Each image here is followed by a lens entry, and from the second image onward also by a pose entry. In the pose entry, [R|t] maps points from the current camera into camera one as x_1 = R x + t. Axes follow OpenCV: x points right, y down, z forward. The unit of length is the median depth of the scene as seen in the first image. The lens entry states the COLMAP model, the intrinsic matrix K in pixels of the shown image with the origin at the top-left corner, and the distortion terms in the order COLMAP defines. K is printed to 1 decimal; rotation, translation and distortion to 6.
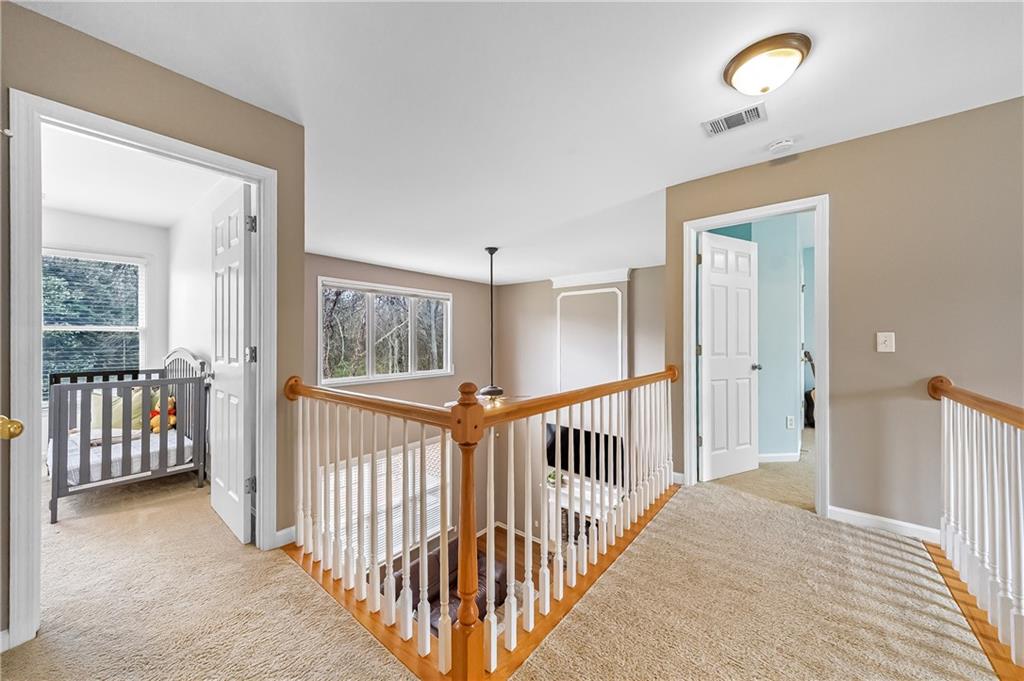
lens RADIAL K [[351.8, 0, 513.2], [0, 351.8, 340.3], [0, 0, 1]] dist [-0.001523, -0.000535]
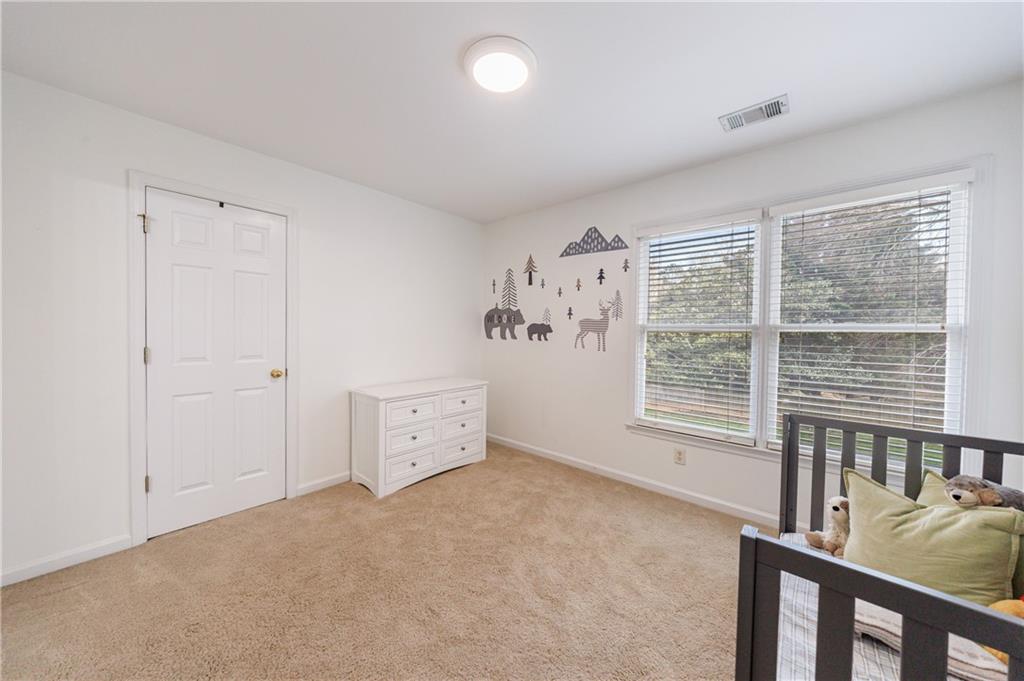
lens RADIAL K [[351.8, 0, 511.5], [0, 351.8, 338.9], [0, 0, 1]] dist [-0.001523, -0.000535]
pose [[-0.073908, 0.018285, -0.997097, -0.134032], [-0.006695, 0.999800, 0.018831, -0.004952], [0.997243, 0.008067, -0.073771, 0.113013]]
